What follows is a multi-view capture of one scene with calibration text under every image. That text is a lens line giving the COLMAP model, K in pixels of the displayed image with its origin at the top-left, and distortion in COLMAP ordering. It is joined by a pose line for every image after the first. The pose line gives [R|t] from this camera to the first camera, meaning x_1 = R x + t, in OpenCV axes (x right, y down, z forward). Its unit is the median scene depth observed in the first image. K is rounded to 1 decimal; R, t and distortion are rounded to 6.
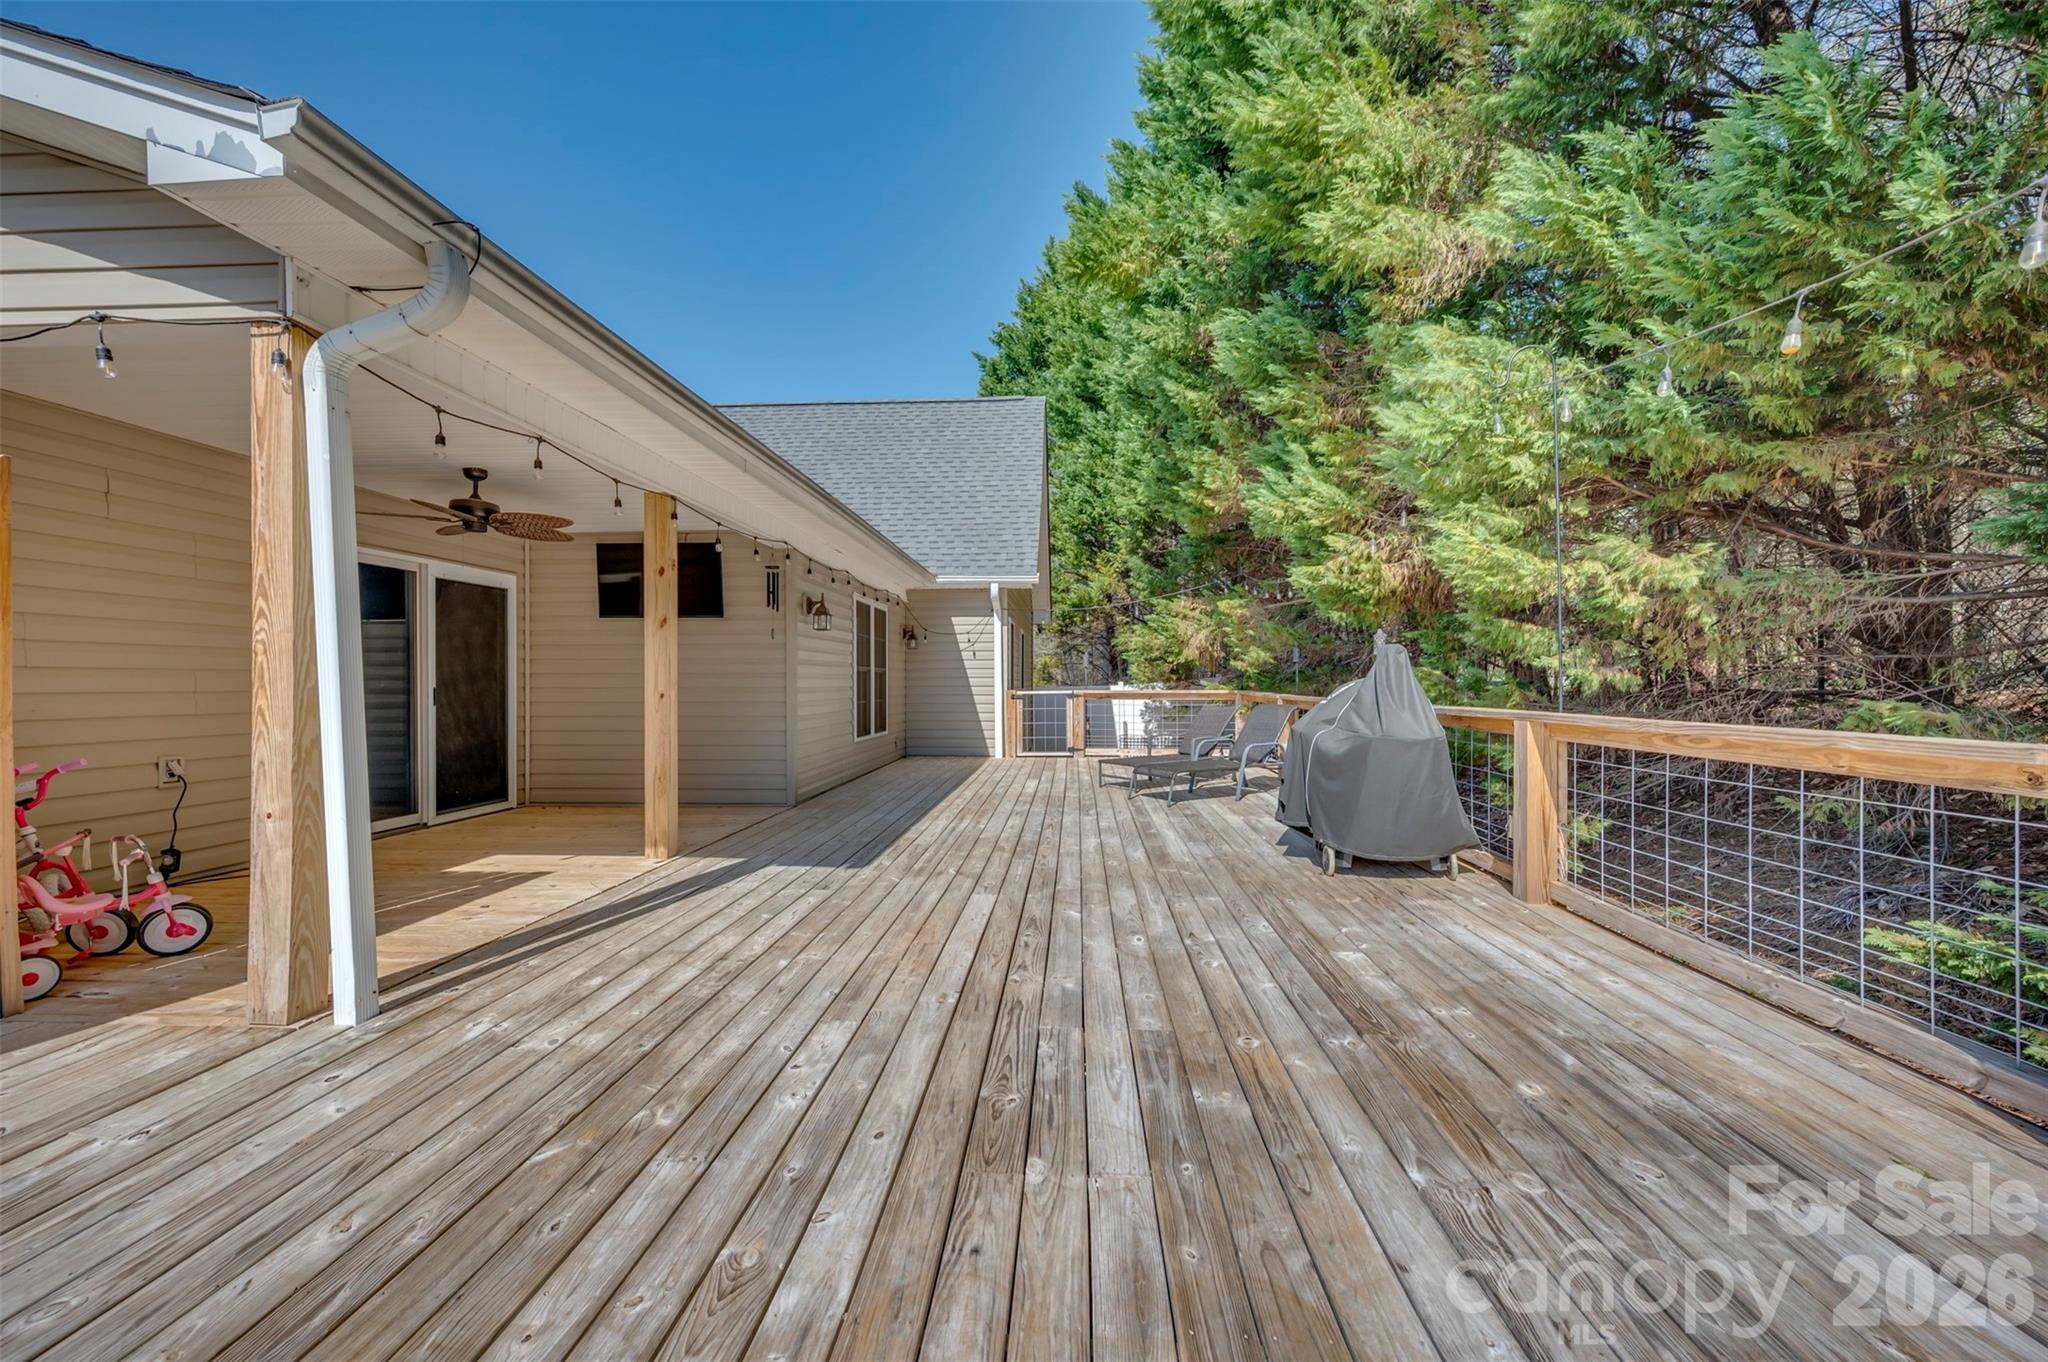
lens RADIAL K [[809.3, 0, 1030.0], [0, 809.3, 681.6], [0, 0, 1]] dist [0.001297, -0.000013]
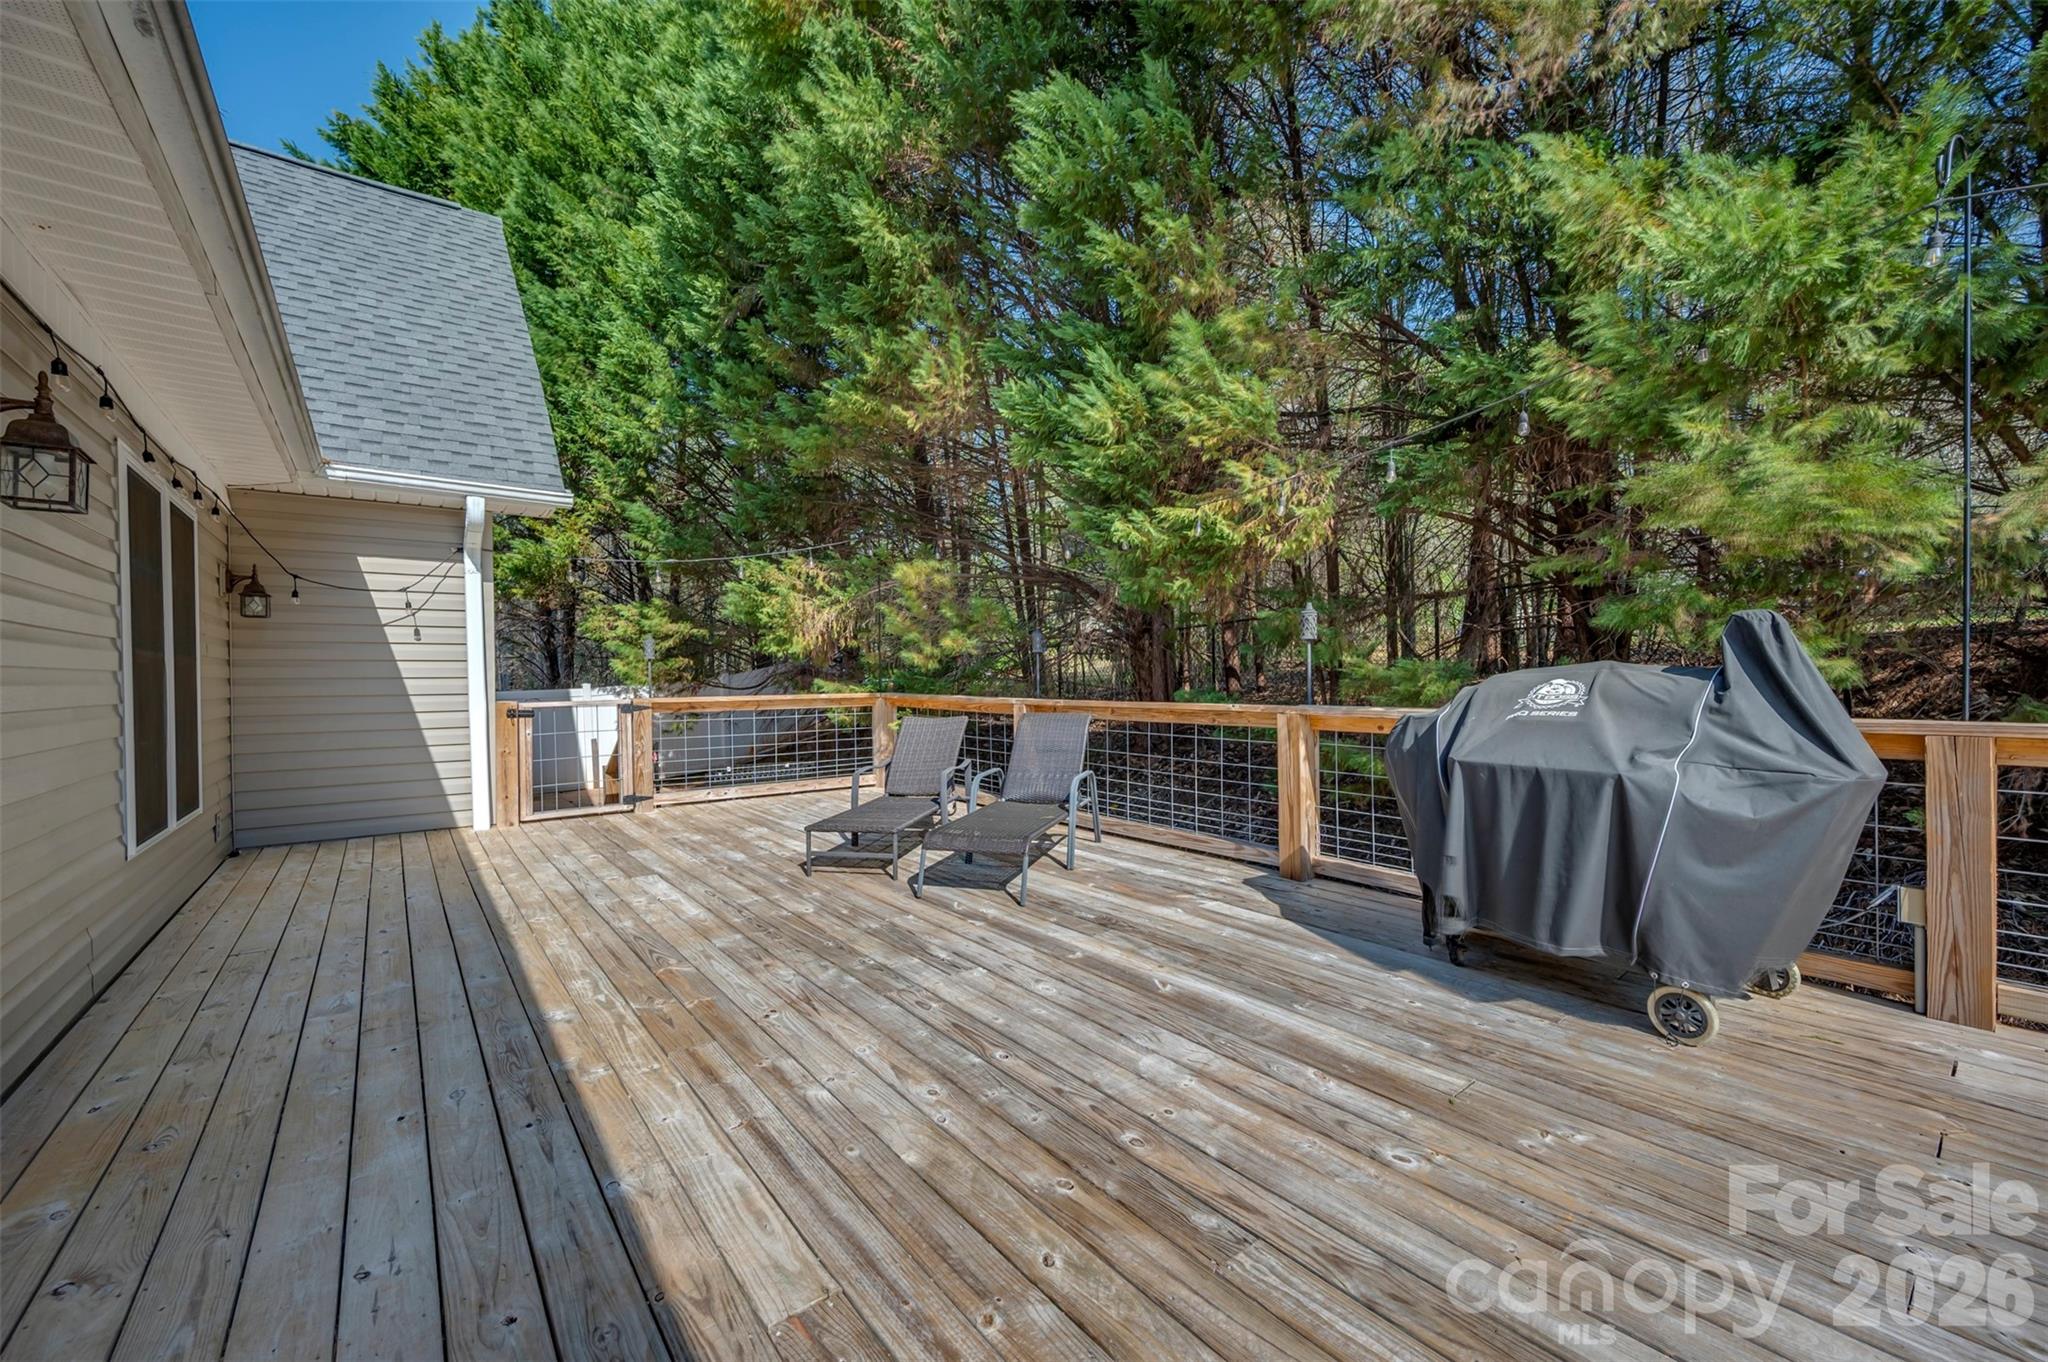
lens RADIAL K [[809.3, 0, 1030.0], [0, 809.3, 681.6], [0, 0, 1]] dist [0.001297, -0.000013]
pose [[0.748227, -0.009772, 0.663371, -0.235366], [0.009009, 0.999949, 0.004569, -0.003307], [-0.663382, 0.002557, 0.748277, 0.710331]]
